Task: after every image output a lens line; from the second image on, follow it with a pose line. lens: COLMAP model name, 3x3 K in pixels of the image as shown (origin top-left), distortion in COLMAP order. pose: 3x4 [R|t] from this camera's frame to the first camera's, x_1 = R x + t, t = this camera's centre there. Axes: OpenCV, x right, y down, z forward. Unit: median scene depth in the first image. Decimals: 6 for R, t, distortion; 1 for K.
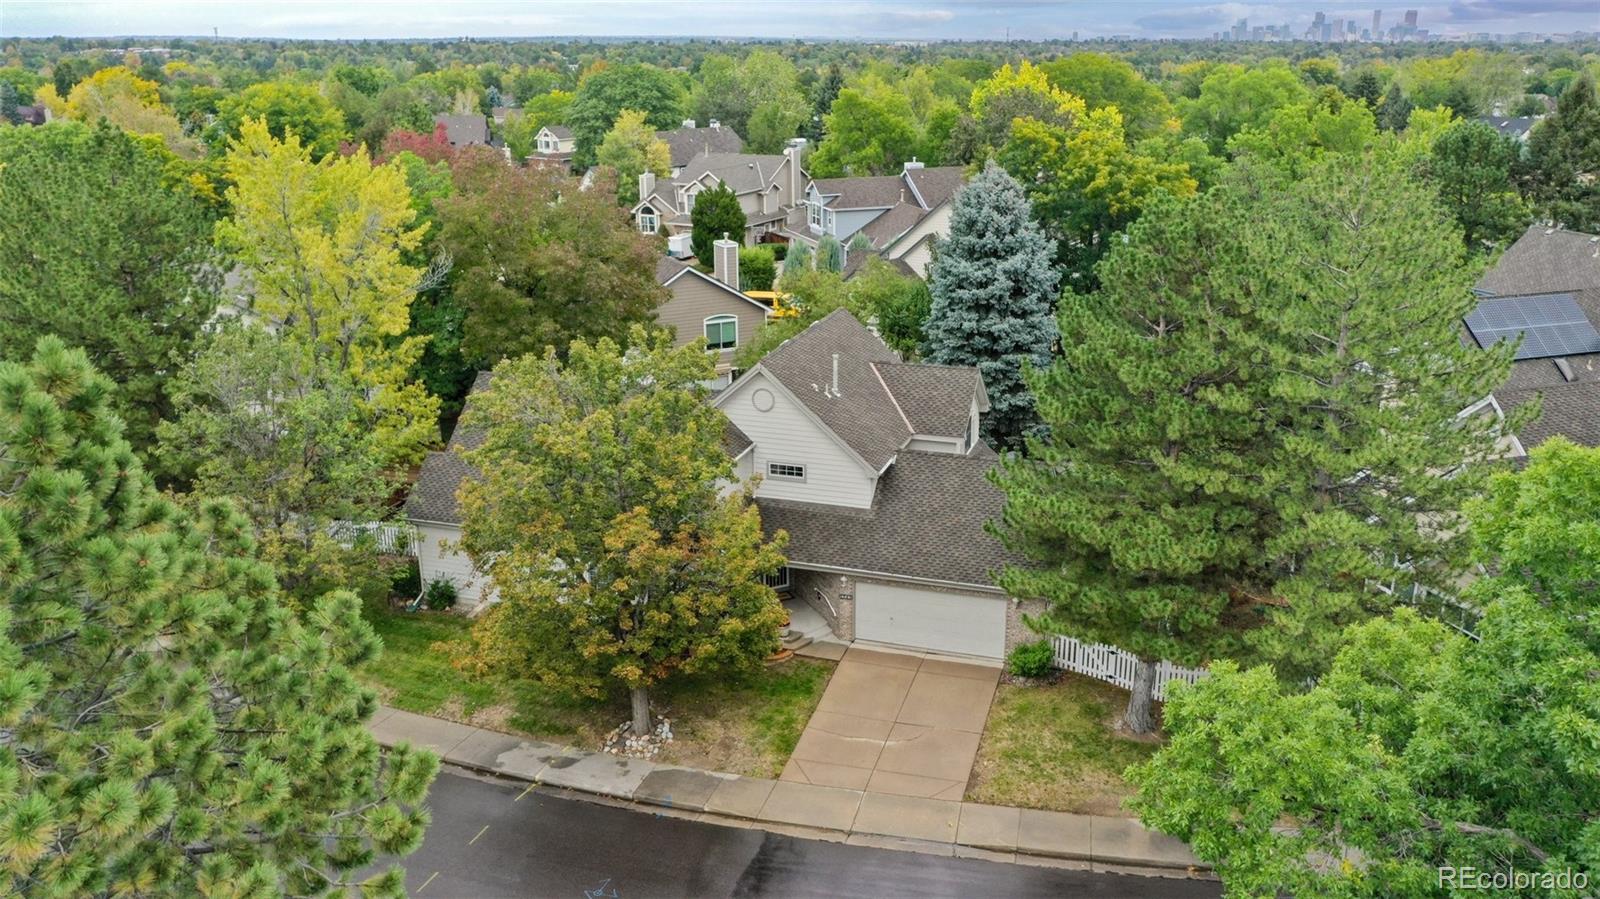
lens RADIAL K [[1305.6, 0, 799.9], [0, 1305.6, 447.8], [0, 0, 1]] dist [0.009170, 0.004692]
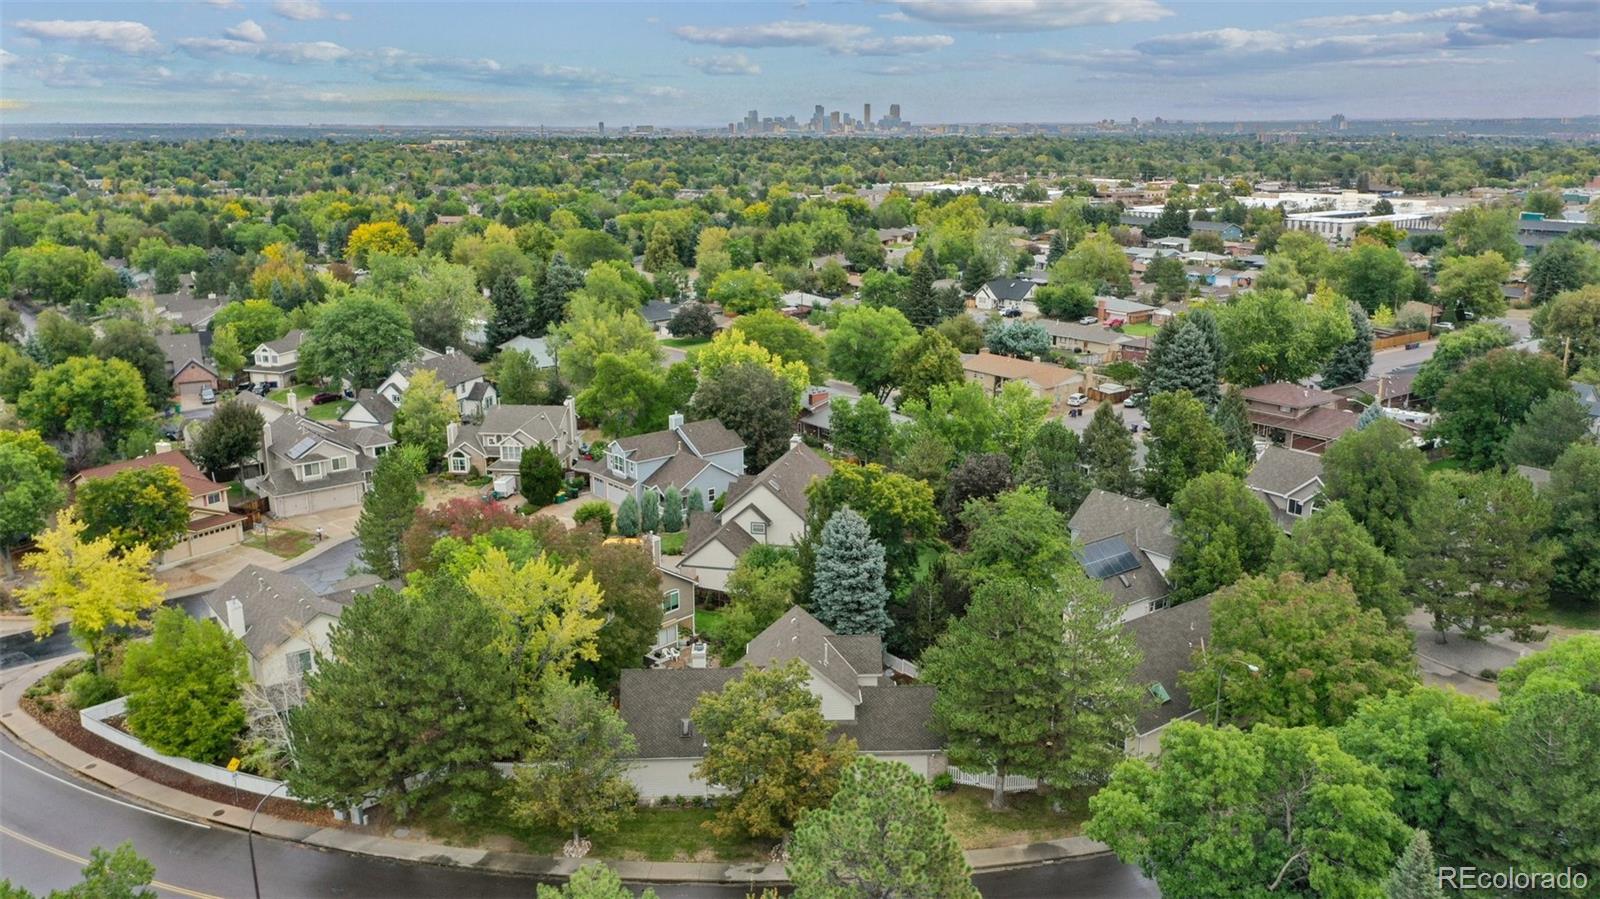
lens RADIAL K [[1305.6, 0, 801.1], [0, 1305.6, 449.8], [0, 0, 1]] dist [0.009170, 0.004692]
pose [[0.939190, -0.083718, 0.333036, -0.532177], [0.102466, 0.993968, -0.039102, -0.239273], [-0.327754, 0.070850, 0.942103, -0.734109]]
